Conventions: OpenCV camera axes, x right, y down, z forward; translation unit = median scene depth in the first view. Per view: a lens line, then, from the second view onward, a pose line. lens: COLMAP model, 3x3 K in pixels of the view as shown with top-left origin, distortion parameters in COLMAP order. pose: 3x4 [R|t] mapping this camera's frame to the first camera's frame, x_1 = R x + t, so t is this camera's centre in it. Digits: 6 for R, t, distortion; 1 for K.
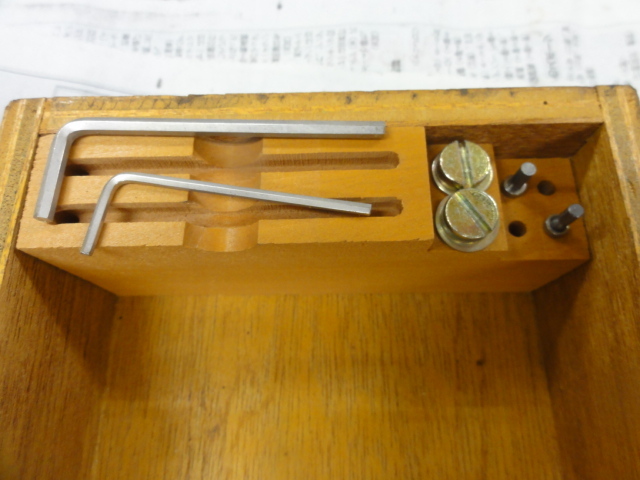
lens RADIAL K [[453.0, 0, 320.0], [0, 453.0, 240.0], [0, 0, 1]] dist [-0.027731, 0.000837]
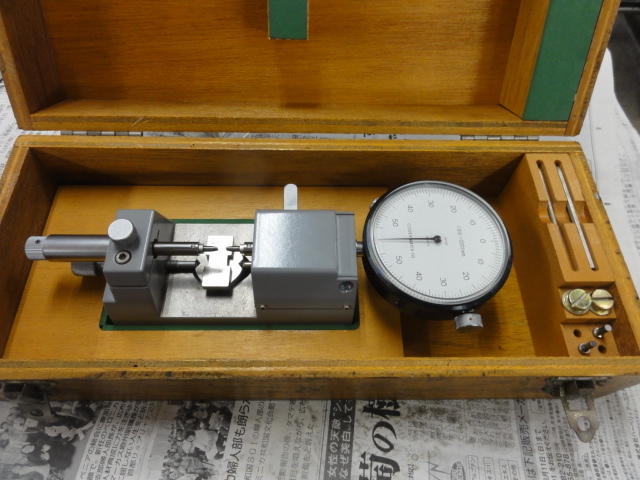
lens RADIAL K [[453.0, 0, 320.0], [0, 453.0, 240.0], [0, 0, 1]] dist [-0.027731, 0.000837]
pose [[0.006828, 0.882242, -0.470747, 0.652132], [-0.950712, 0.151665, 0.270451, 0.317098], [0.309999, 0.445699, 0.839794, -0.892193]]
